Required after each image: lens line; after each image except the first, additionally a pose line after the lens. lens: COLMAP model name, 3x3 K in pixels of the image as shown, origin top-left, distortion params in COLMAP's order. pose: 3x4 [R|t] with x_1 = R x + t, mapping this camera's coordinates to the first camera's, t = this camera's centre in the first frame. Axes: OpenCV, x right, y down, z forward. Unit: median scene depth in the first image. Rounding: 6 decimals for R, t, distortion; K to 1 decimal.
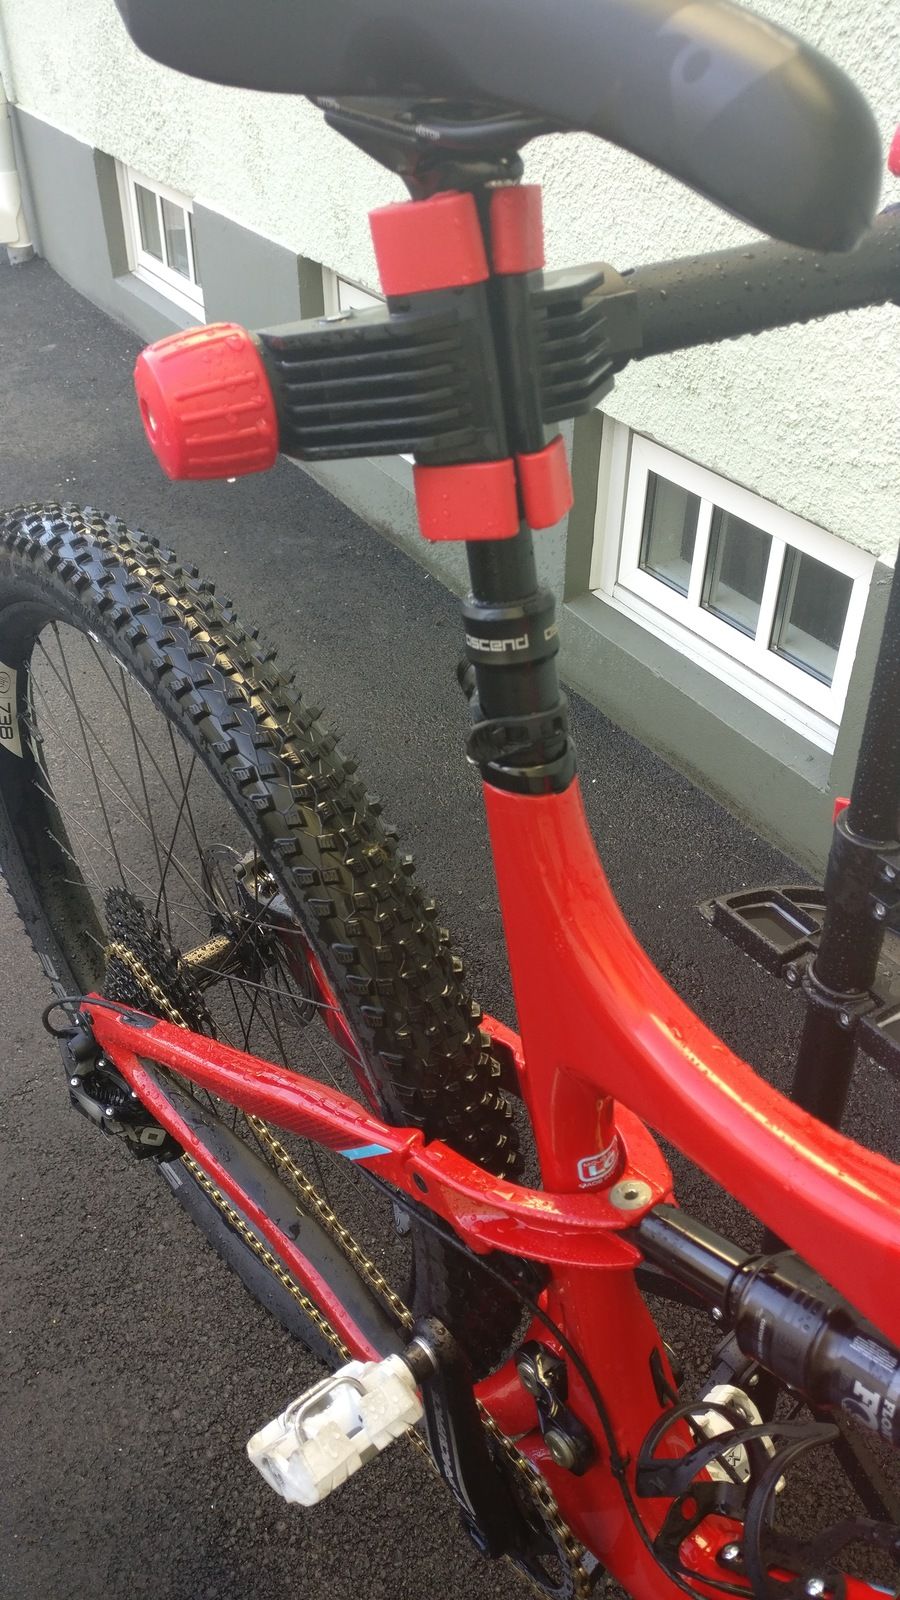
lens RADIAL K [[1258.7, 0, 455.7], [0, 1258.7, 792.4], [0, 0, 1]] dist [0.046677, -0.007905]
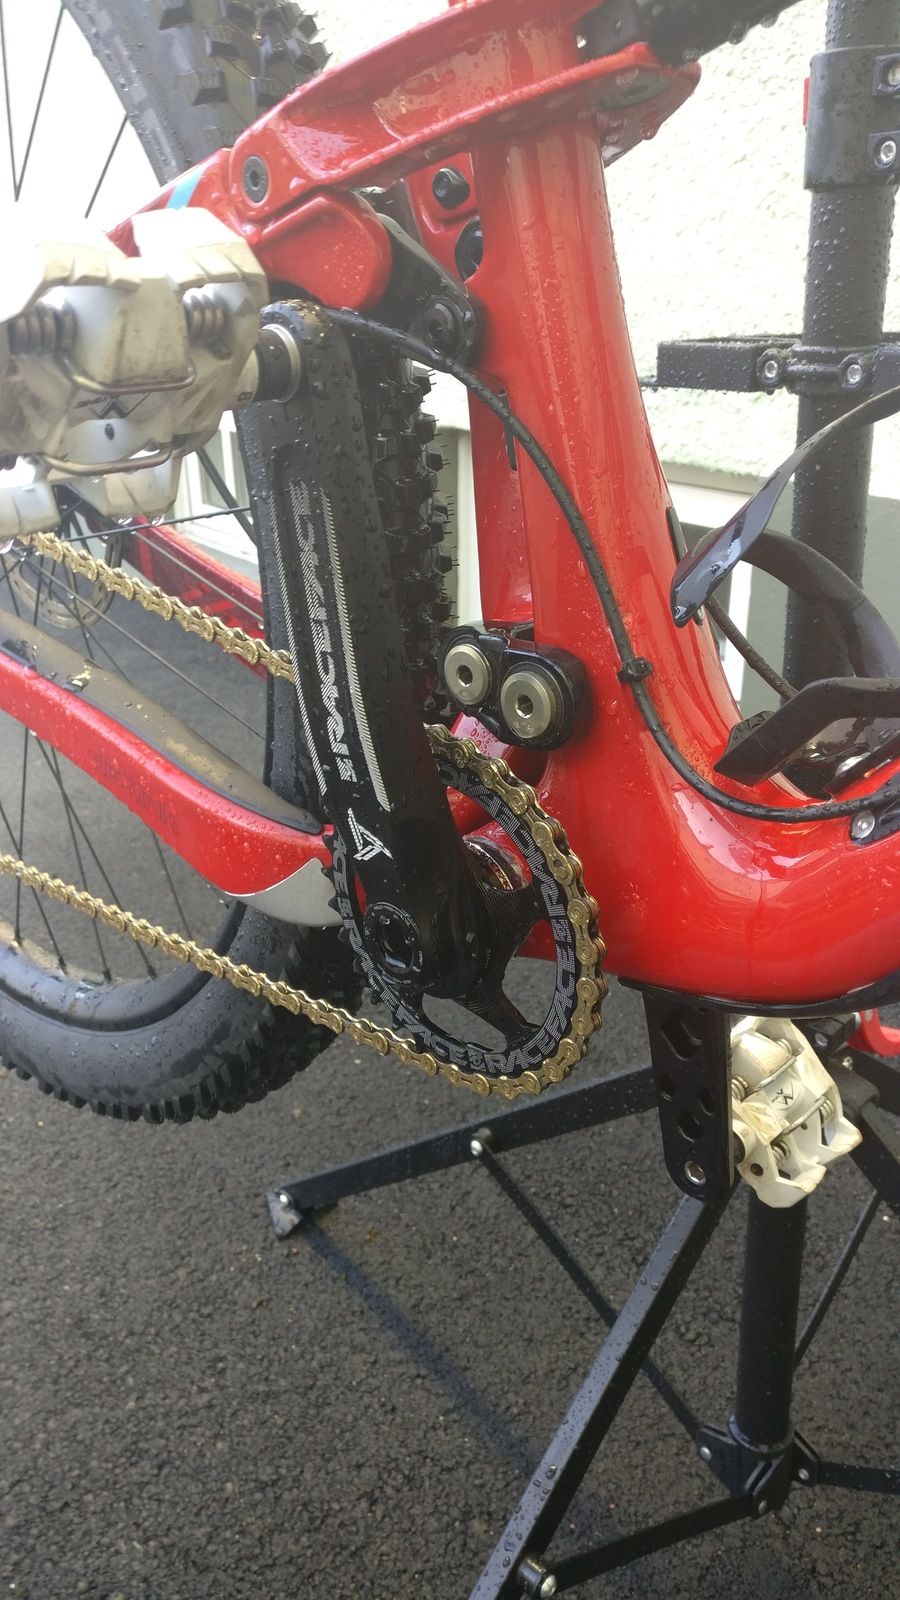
lens RADIAL K [[1258.7, 0, 465.0], [0, 1258.7, 794.6], [0, 0, 1]] dist [0.046677, -0.007905]
pose [[0.991671, -0.057704, 0.115144, -0.006826], [0.083067, 0.969779, -0.229411, 0.319588], [-0.098427, 0.237065, 0.966495, 0.215434]]
